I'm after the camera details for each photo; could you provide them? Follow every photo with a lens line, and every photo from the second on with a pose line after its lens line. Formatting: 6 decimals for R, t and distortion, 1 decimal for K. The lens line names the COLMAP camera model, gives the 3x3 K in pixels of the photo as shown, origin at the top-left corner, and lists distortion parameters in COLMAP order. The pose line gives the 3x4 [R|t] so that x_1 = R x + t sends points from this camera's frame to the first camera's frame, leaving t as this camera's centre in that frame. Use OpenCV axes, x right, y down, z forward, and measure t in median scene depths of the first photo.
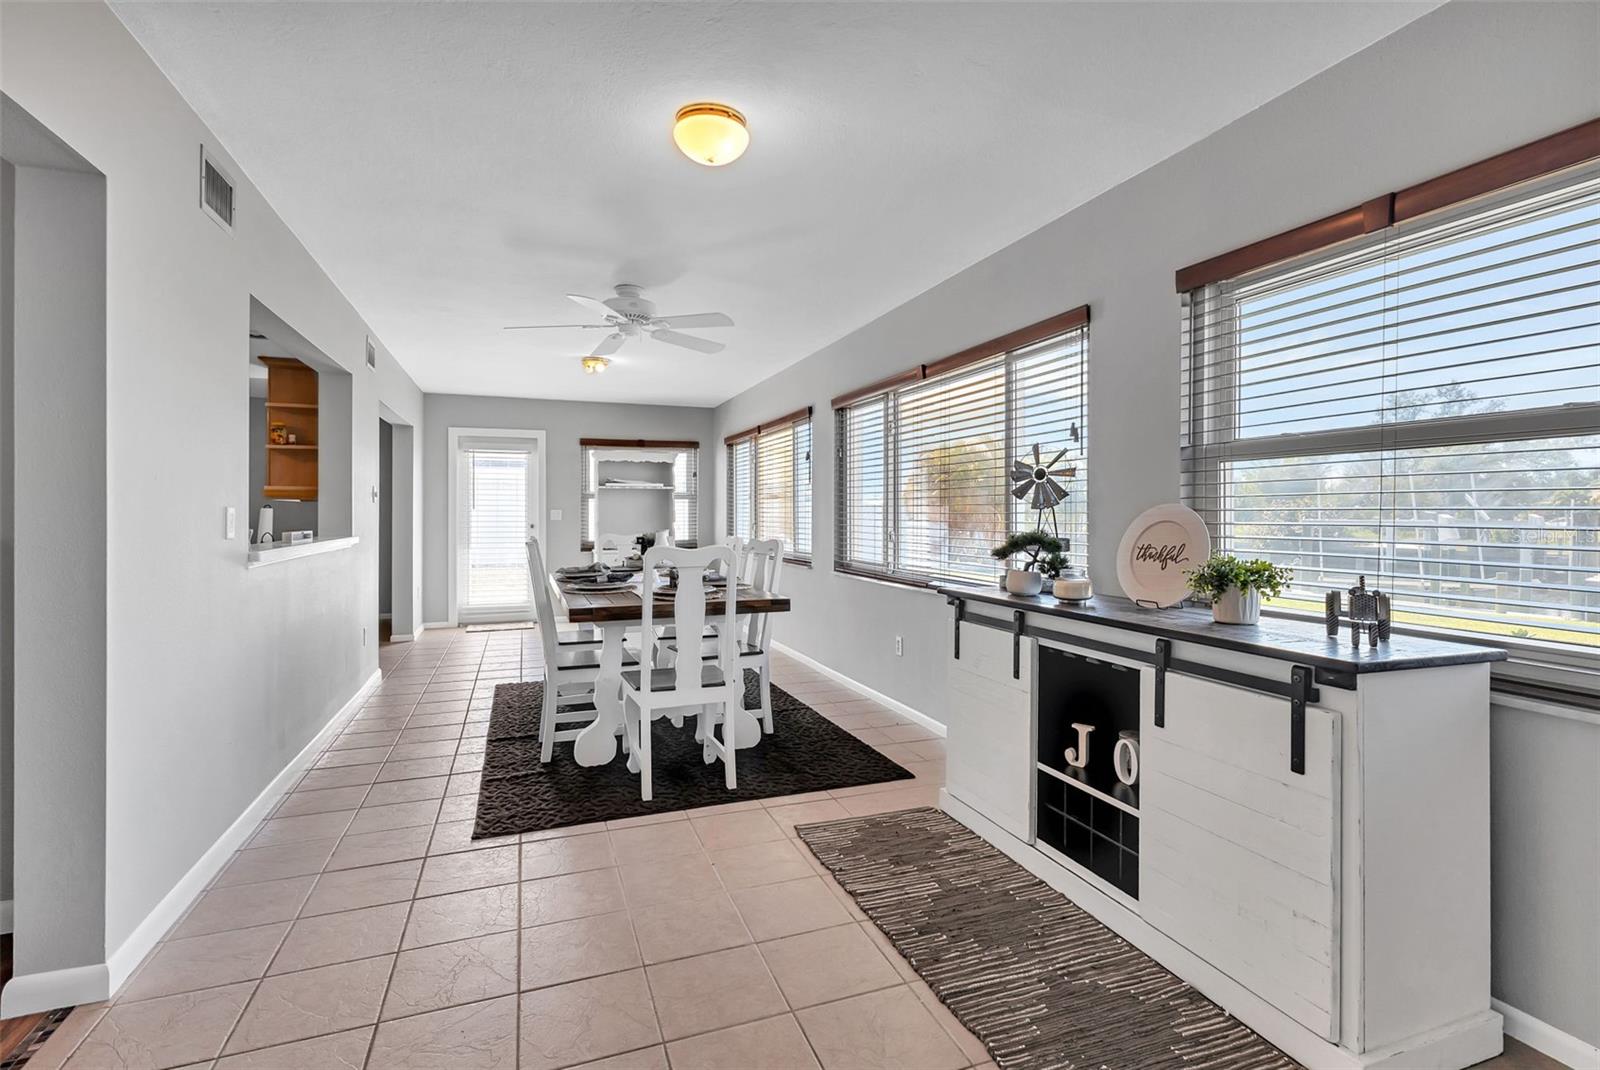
lens RADIAL K [[737.7, 0, 801.6], [0, 737.7, 565.2], [0, 0, 1]] dist [0.003160, 0.000298]
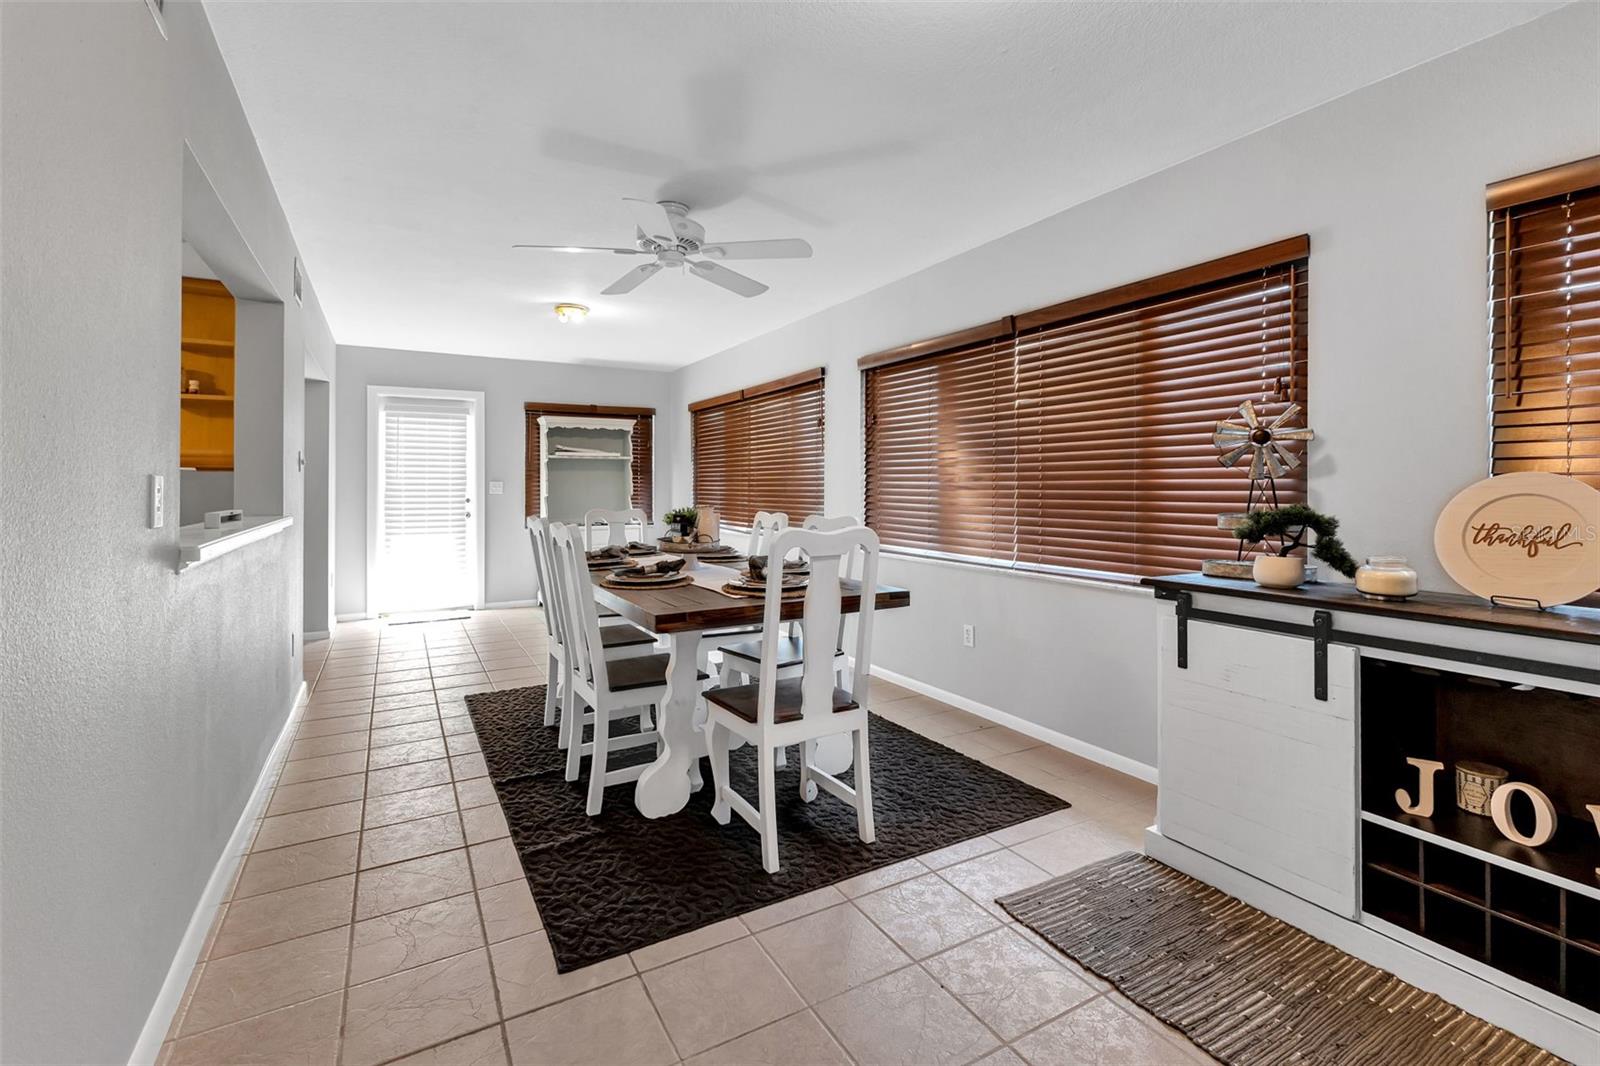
lens RADIAL K [[706.2, 0, 801.6], [0, 706.2, 524.1], [0, 0, 1]] dist [0.007941, -0.000200]
pose [[0.987342, -0.009508, 0.158321, -0.282323], [0.011991, 0.999820, -0.014736, -0.019386], [-0.158153, 0.016447, 0.987278, 0.280202]]
